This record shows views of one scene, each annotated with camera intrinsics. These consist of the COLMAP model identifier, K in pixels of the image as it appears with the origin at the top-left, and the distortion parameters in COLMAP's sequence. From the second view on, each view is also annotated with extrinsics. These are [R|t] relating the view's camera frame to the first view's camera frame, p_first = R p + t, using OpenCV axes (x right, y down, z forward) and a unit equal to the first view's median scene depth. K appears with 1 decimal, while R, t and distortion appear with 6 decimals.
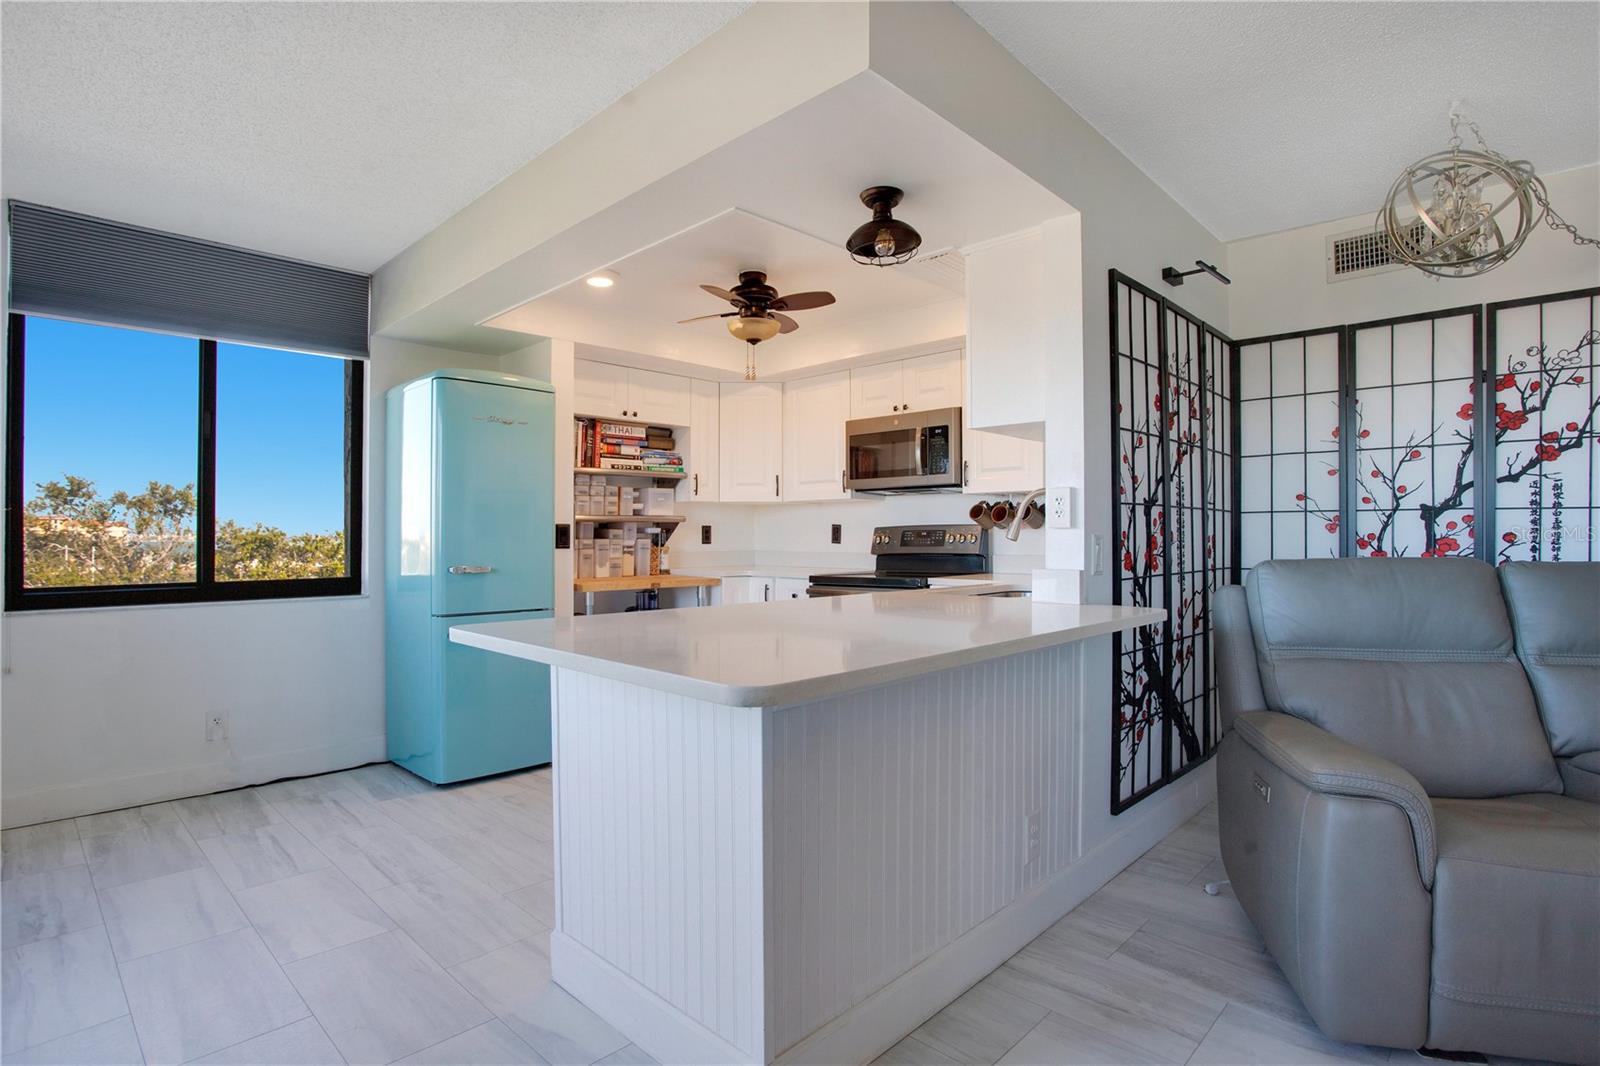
lens RADIAL K [[801.2, 0, 785.2], [0, 801.2, 524.2], [0, 0, 1]] dist [-0.038736, 0.012010]
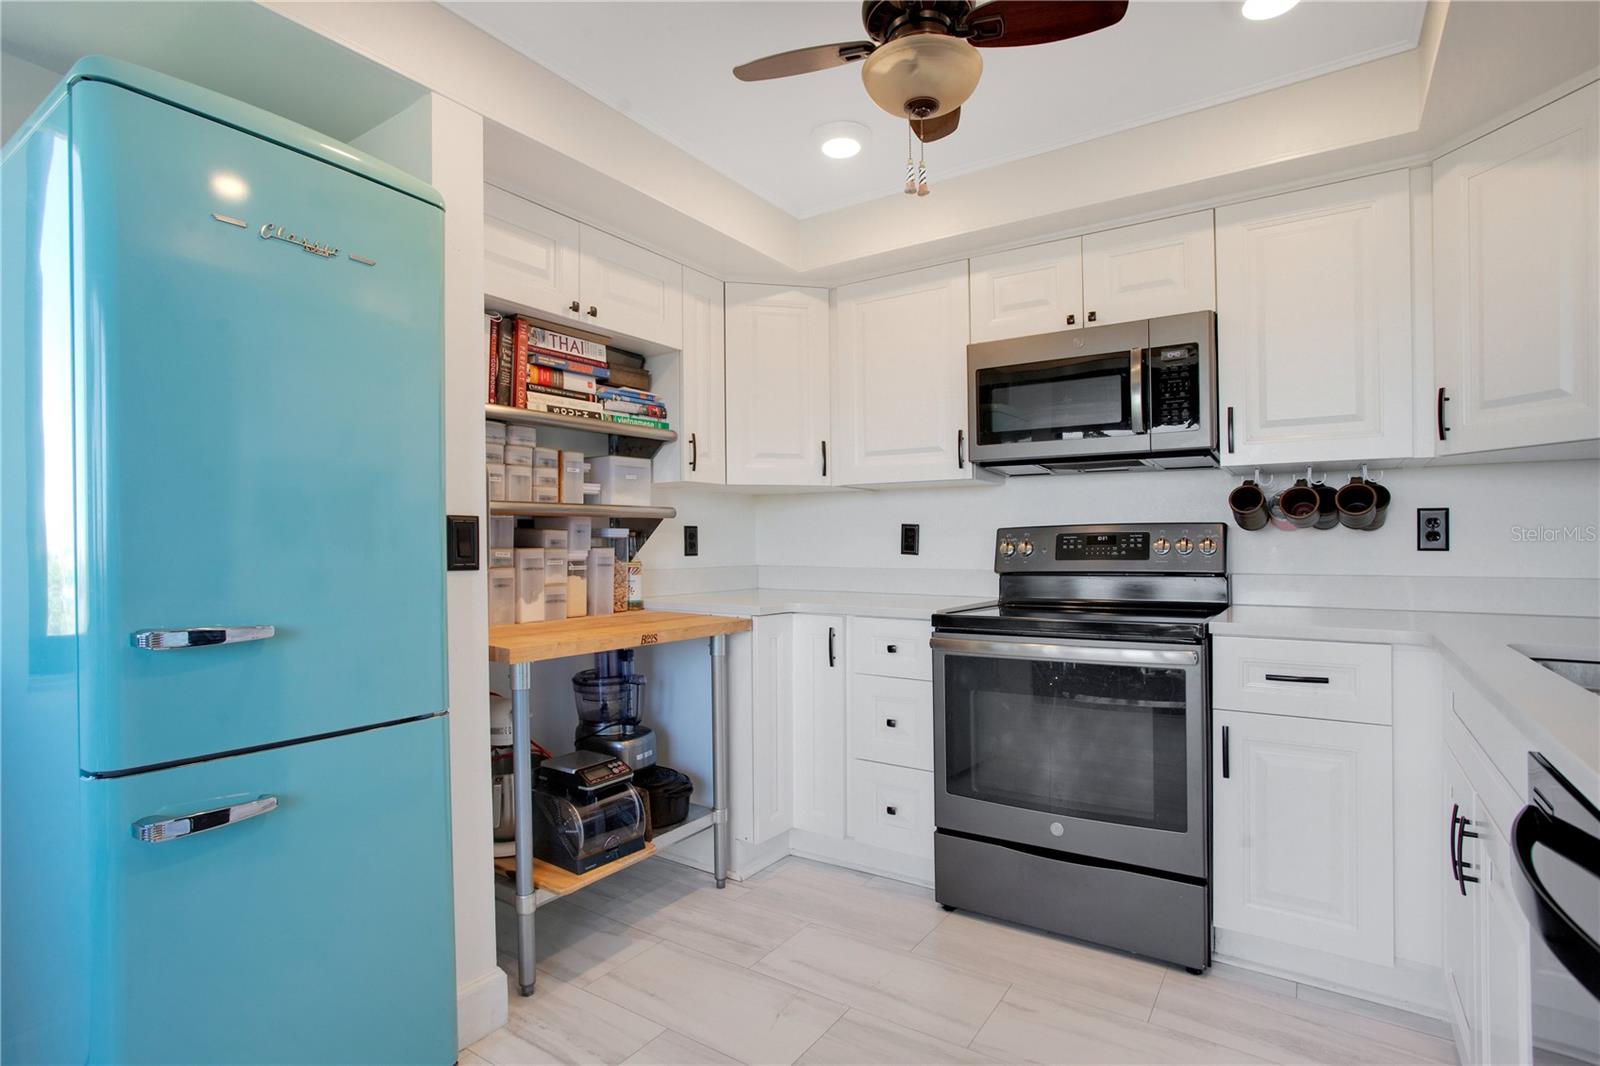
lens RADIAL K [[801.2, 0, 805.0], [0, 801.2, 548.8], [0, 0, 1]] dist [-0.038736, 0.012010]
pose [[0.980461, -0.002444, 0.196699, -0.177332], [-0.001518, 0.999799, 0.019989, 0.009246], [-0.196708, -0.019897, 0.980260, 0.520695]]
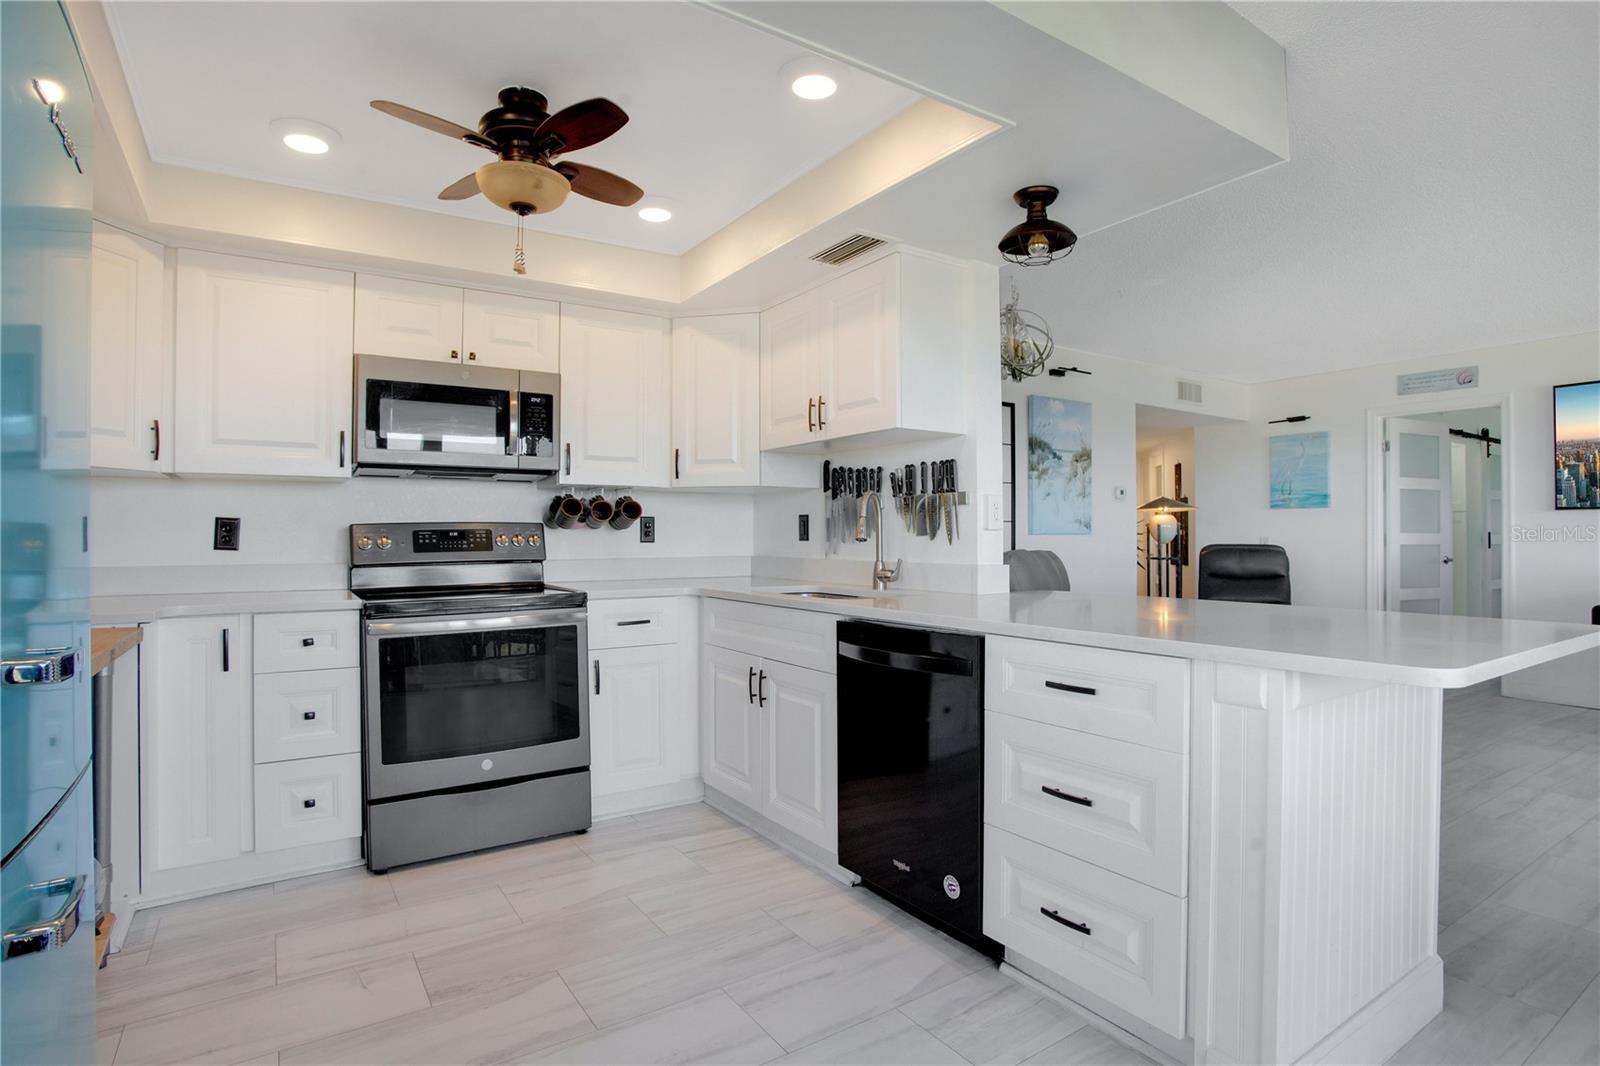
lens RADIAL K [[801.2, 0, 802.7], [0, 801.2, 530.1], [0, 0, 1]] dist [-0.038736, 0.012010]
pose [[0.202229, 0.008182, 0.979304, -0.521174], [-0.012154, 0.999909, -0.005845, 0.009974], [-0.979263, -0.010721, 0.202310, 0.613124]]
